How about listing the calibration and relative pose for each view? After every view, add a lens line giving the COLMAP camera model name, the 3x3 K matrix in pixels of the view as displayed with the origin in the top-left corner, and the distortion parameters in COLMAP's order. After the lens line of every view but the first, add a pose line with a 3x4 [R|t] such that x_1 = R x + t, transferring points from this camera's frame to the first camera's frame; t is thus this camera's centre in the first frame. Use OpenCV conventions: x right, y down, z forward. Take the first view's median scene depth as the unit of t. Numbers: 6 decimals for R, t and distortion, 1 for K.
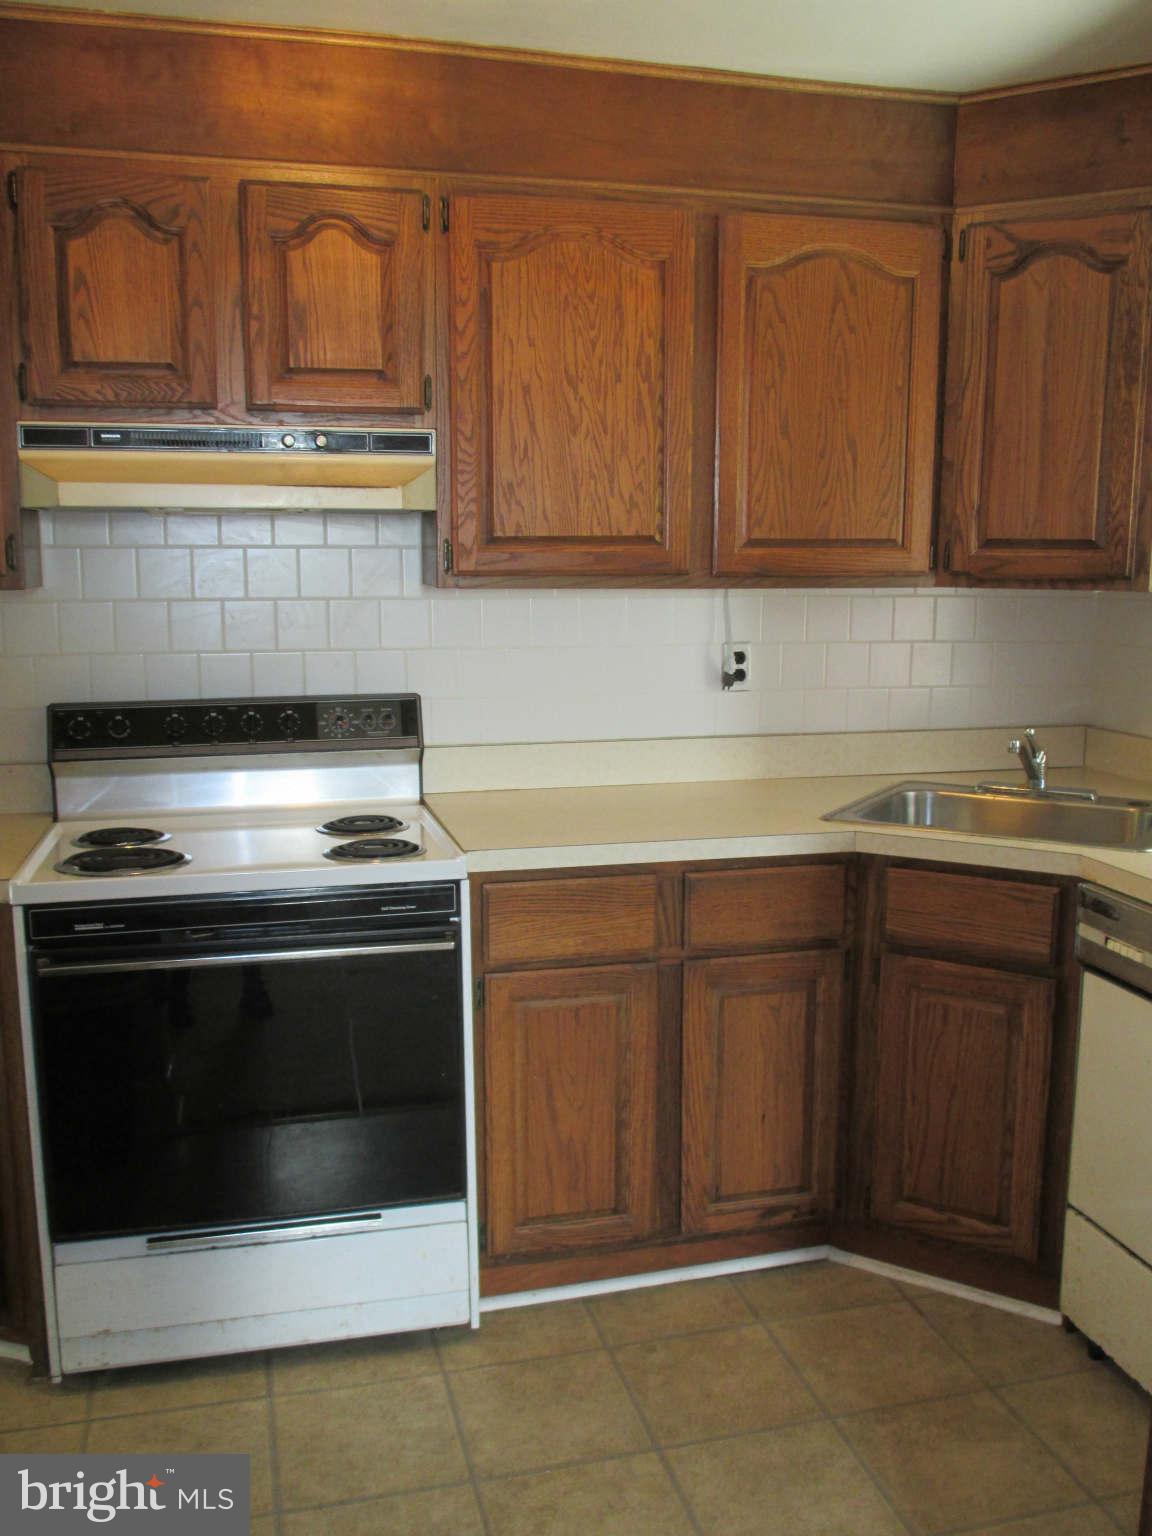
lens RADIAL K [[1282.9, 0, 576.0], [0, 1282.9, 768.0], [0, 0, 1]] dist [-0.015161, -0.013232]
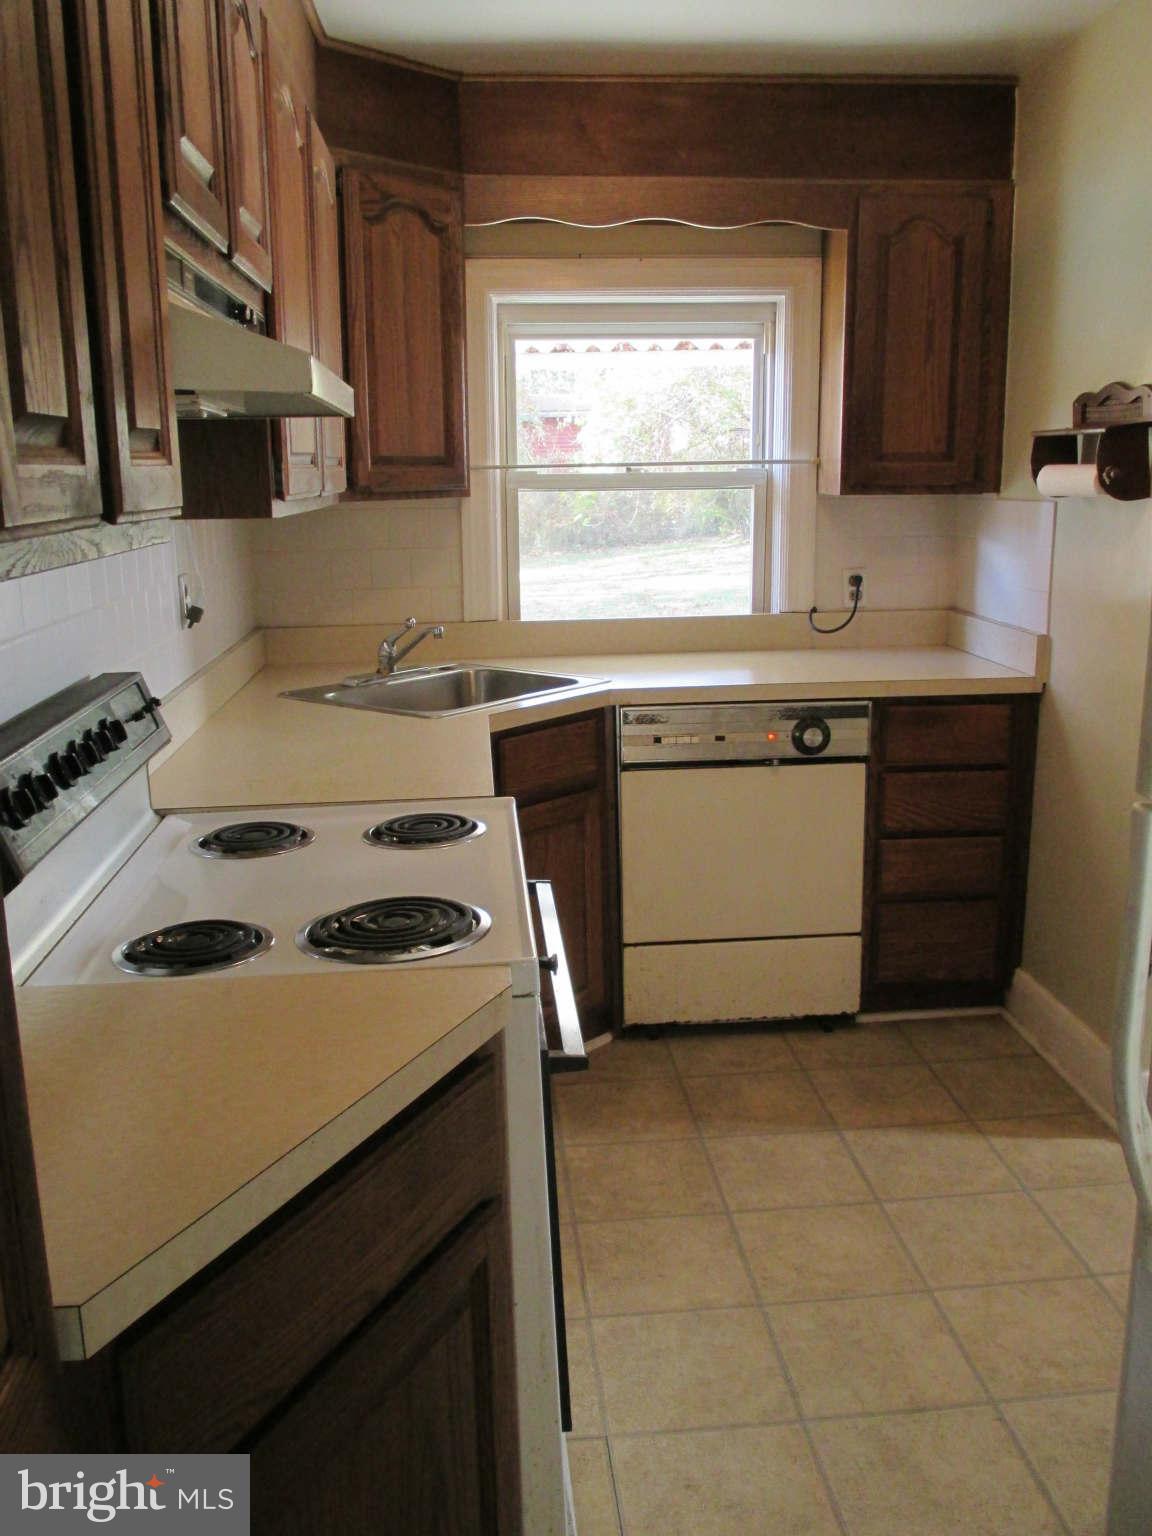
lens RADIAL K [[1289.5, 0, 576.0], [0, 1289.5, 768.0], [0, 0, 1]] dist [-0.017881, -0.010273]
pose [[0.223020, -0.227233, 0.947959, -0.898175], [0.185327, 0.964599, 0.187621, -0.111300], [-0.957035, 0.133839, 0.257238, 0.672476]]
